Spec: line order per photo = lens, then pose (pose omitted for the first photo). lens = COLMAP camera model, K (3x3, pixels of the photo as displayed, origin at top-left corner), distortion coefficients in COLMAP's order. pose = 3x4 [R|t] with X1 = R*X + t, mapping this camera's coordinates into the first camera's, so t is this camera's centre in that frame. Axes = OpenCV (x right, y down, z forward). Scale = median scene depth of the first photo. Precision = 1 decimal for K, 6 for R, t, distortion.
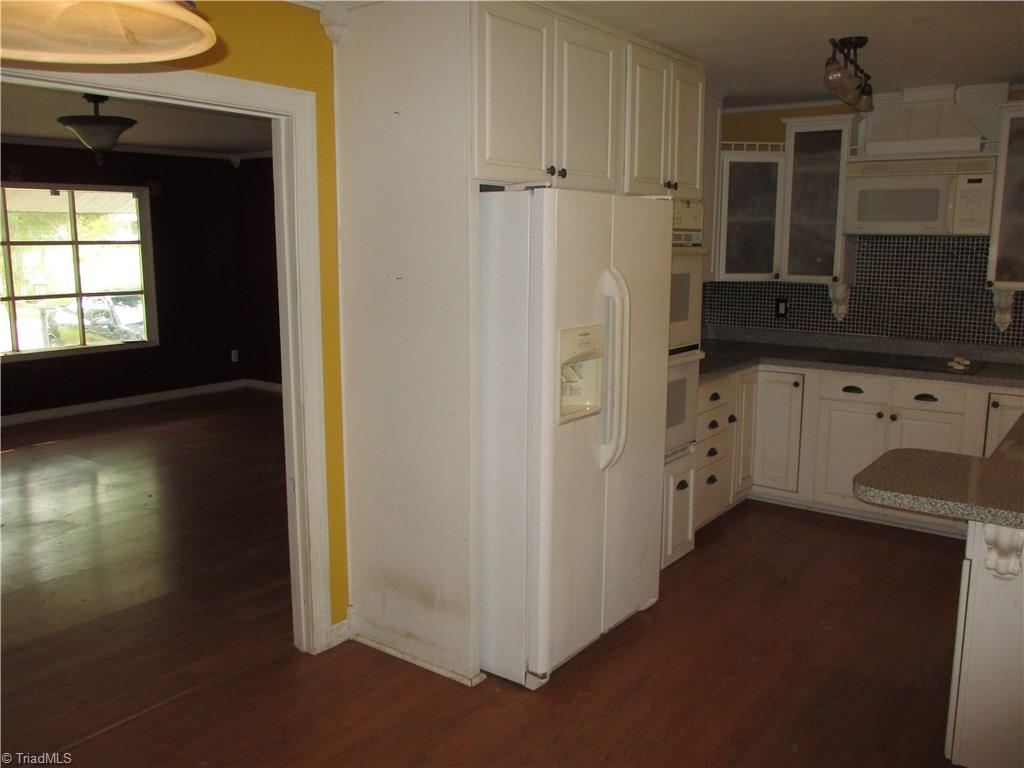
lens RADIAL K [[847.2, 0, 514.2], [0, 847.2, 377.2], [0, 0, 1]] dist [-0.029815, 0.006520]
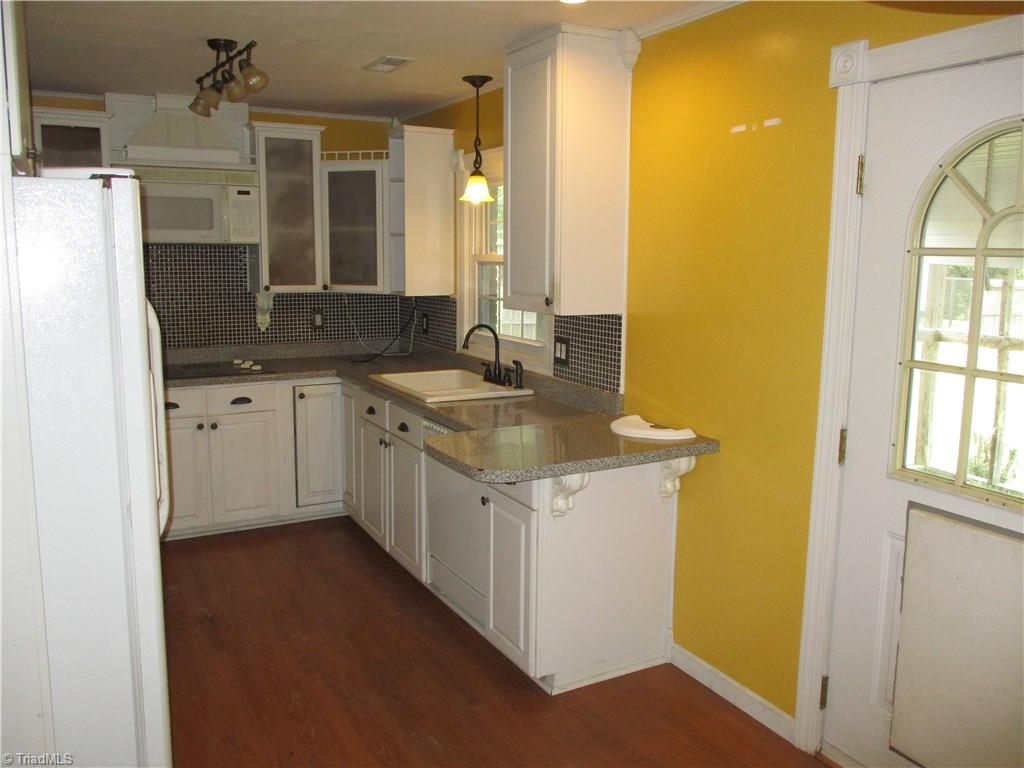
lens RADIAL K [[847.2, 0, 504.8], [0, 847.2, 371.9], [0, 0, 1]] dist [-0.029815, 0.006520]
pose [[0.434072, -0.129138, 0.891575, -0.437328], [0.141543, 0.987157, 0.074071, -0.063054], [-0.889689, 0.094045, 0.446775, 0.374152]]
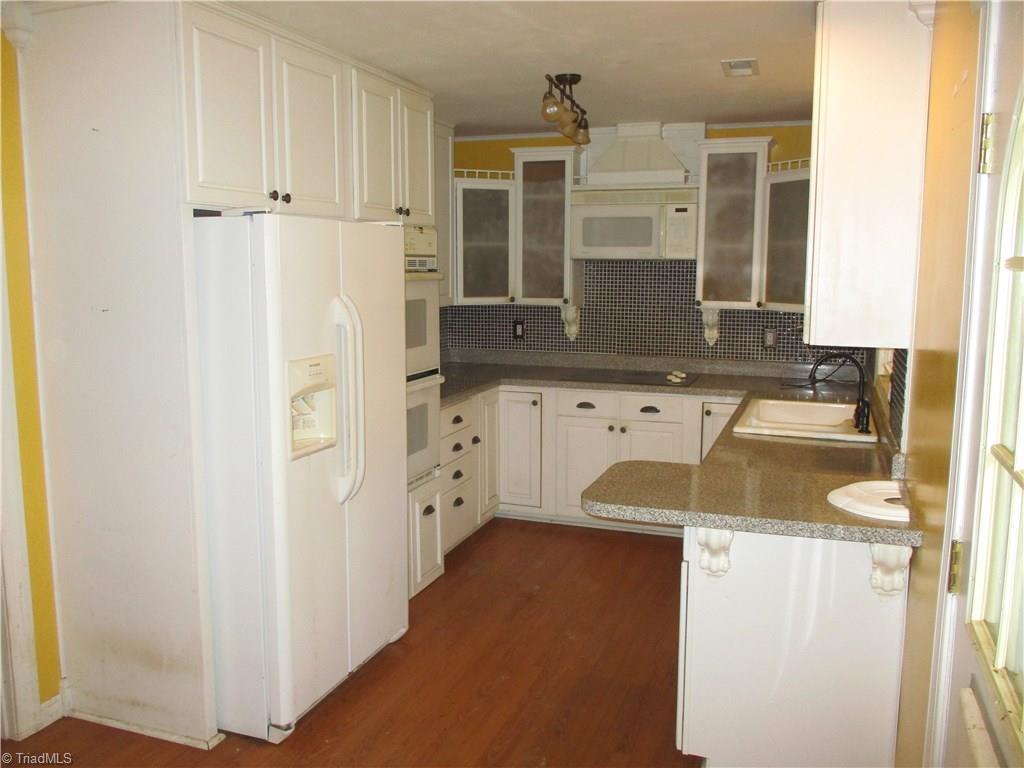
lens RADIAL K [[847.2, 0, 512.8], [0, 847.2, 378.6], [0, 0, 1]] dist [-0.029815, 0.006520]
pose [[0.958606, -0.041216, 0.281737, 0.026114], [0.048377, 0.998658, -0.018506, -0.005909], [-0.280596, 0.031369, 0.959313, 0.012199]]
